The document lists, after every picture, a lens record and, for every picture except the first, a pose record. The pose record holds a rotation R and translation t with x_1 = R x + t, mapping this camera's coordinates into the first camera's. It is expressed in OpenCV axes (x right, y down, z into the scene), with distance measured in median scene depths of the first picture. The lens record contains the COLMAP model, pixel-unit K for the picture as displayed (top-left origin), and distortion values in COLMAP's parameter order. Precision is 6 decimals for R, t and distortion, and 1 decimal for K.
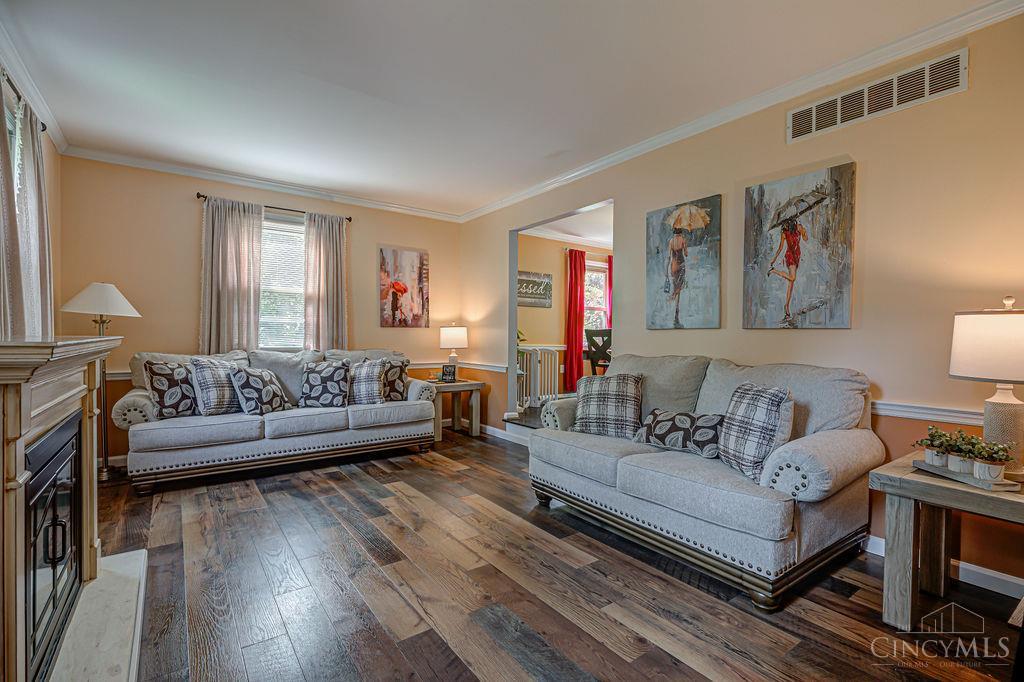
lens RADIAL K [[468.2, 0, 511.6], [0, 468.2, 341.3], [0, 0, 1]] dist [-0.010797, 0.002667]
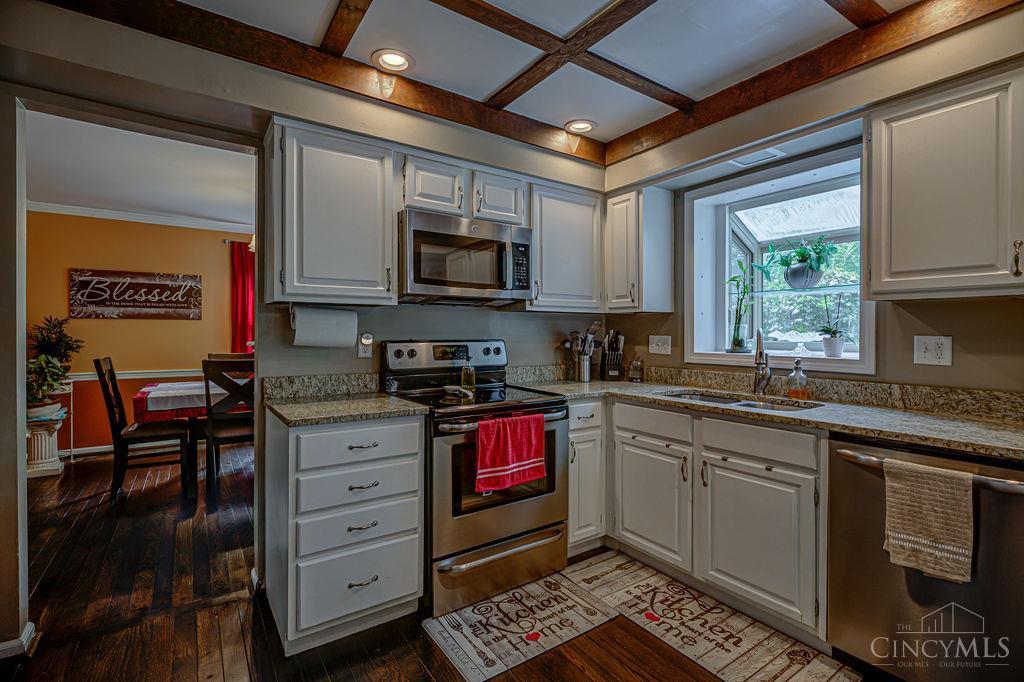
lens RADIAL K [[468.2, 0, 513.9], [0, 468.2, 334.1], [0, 0, 1]] dist [-0.010797, 0.002667]
pose [[0.999847, -0.010062, -0.014332, 0.616227], [0.010079, 0.999949, 0.001085, -0.044939], [0.014320, -0.001230, 0.999897, 0.260855]]
